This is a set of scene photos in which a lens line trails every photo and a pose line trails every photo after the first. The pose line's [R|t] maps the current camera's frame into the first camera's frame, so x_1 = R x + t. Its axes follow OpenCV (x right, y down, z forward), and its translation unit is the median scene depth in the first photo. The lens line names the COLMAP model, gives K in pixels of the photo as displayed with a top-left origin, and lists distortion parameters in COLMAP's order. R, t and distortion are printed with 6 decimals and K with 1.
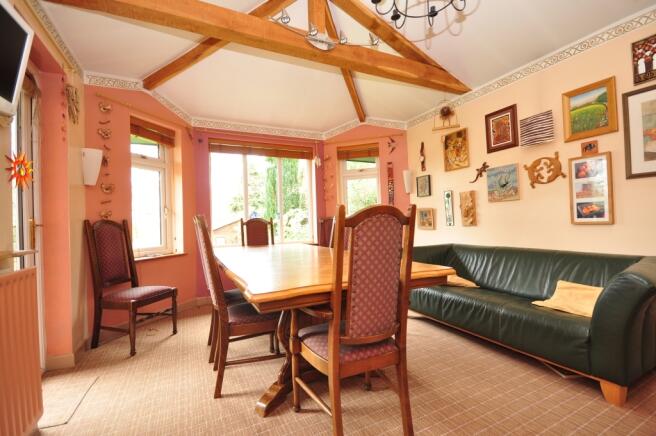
lens RADIAL K [[292.5, 0, 328.0], [0, 292.5, 218.0], [0, 0, 1]] dist [-0.003994, -0.000224]
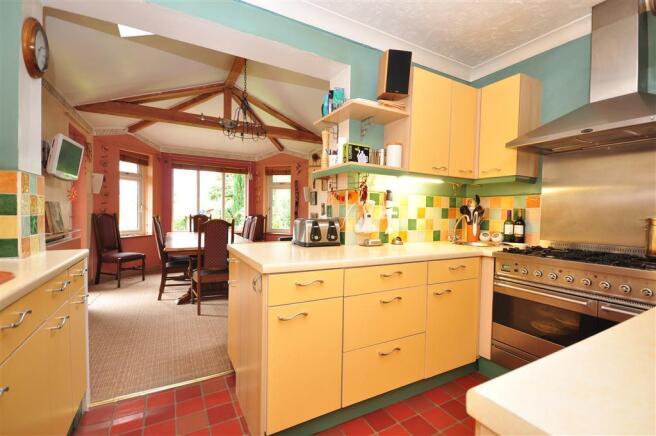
lens RADIAL K [[295.5, 0, 328.0], [0, 295.5, 218.0], [0, 0, 1]] dist [0.001692, 0.000002]
pose [[0.998189, 0.047989, 0.036267, 0.426046], [-0.049219, 0.998216, 0.033809, -0.075940], [-0.034580, -0.035533, 0.998770, -0.679115]]
